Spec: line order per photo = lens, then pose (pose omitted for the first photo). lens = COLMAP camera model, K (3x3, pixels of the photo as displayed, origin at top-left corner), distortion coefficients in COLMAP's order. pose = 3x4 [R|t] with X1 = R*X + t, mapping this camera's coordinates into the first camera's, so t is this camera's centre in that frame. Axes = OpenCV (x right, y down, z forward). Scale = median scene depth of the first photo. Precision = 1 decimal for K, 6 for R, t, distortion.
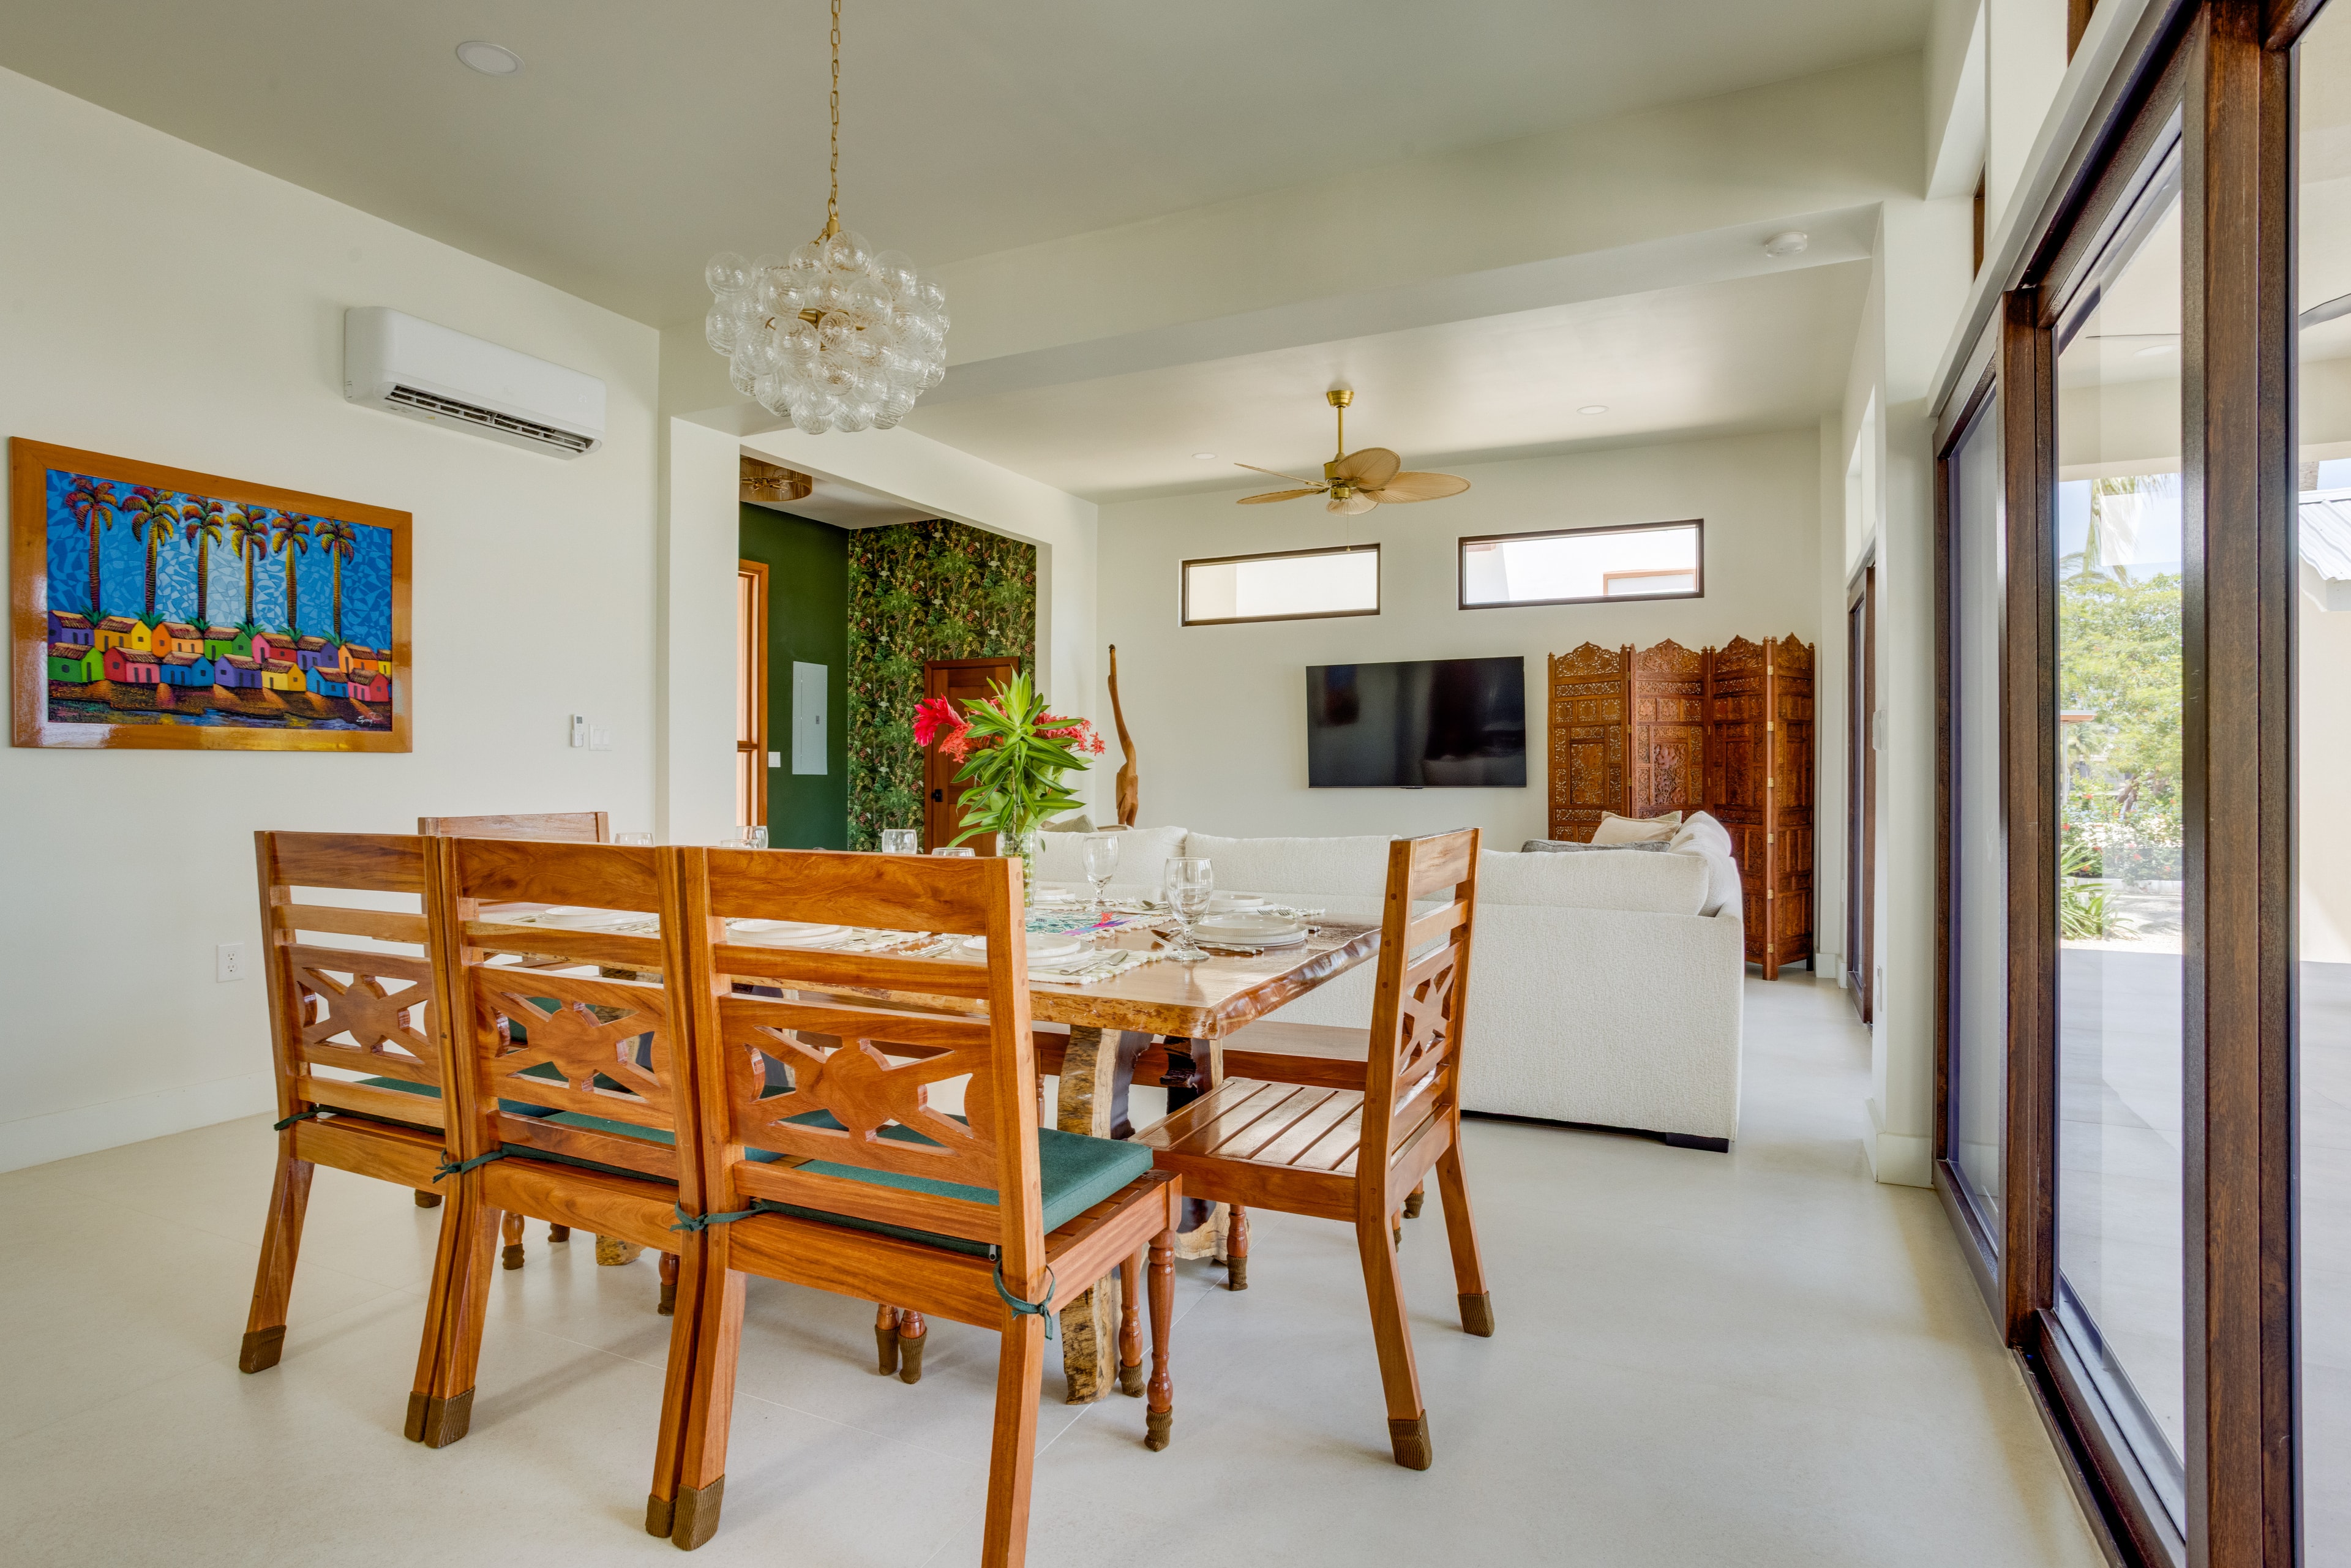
lens RADIAL K [[1227.4, 0, 1176.2], [0, 1227.4, 780.2], [0, 0, 1]] dist [-0.003966, -0.000141]
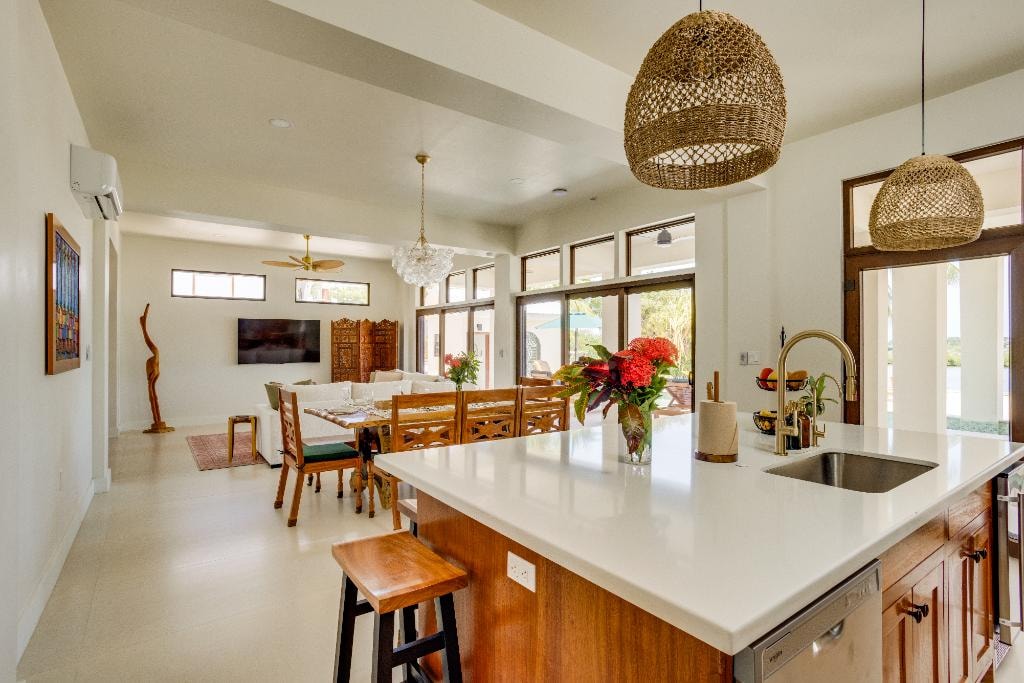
lens RADIAL K [[496.8, 0, 512.0], [0, 496.8, 341.5], [0, 0, 1]] dist [-0.041998, 0.031136]
pose [[0.478017, 0.010832, 0.878284, -0.560338], [0.001806, 0.999910, -0.013315, -0.029213], [-0.878349, 0.007951, 0.477955, -0.010374]]
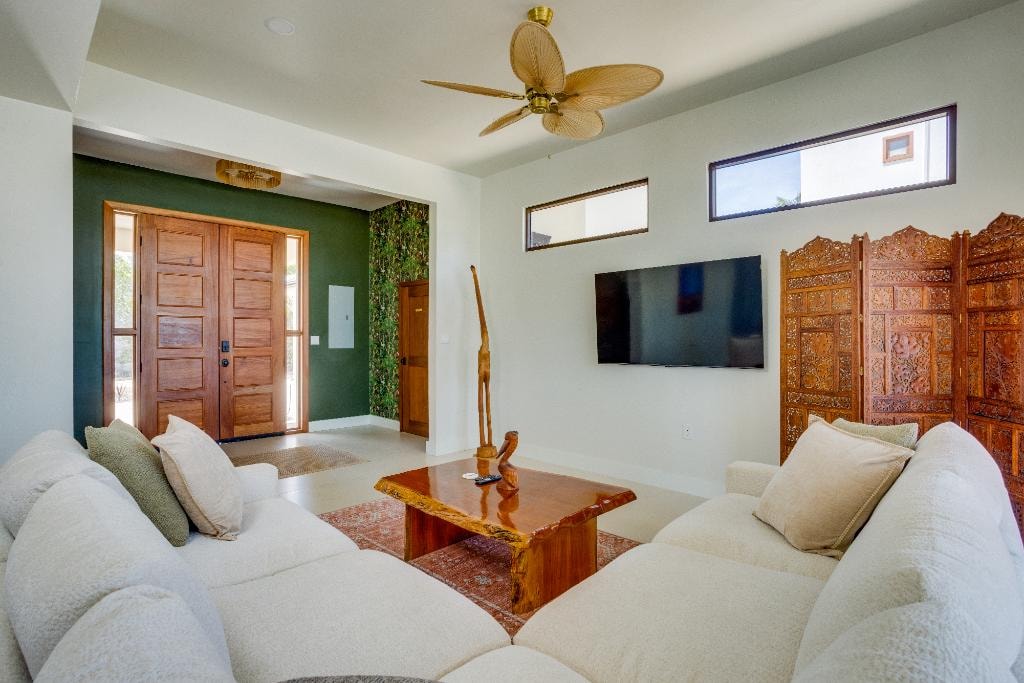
lens RADIAL K [[496.8, 0, 512.0], [0, 496.8, 341.5], [0, 0, 1]] dist [-0.041998, 0.031136]
pose [[0.946199, 0.002507, -0.323575, 0.207726], [-0.000994, 0.999988, 0.004841, -0.022093], [0.323583, -0.004259, 0.946190, 0.479877]]
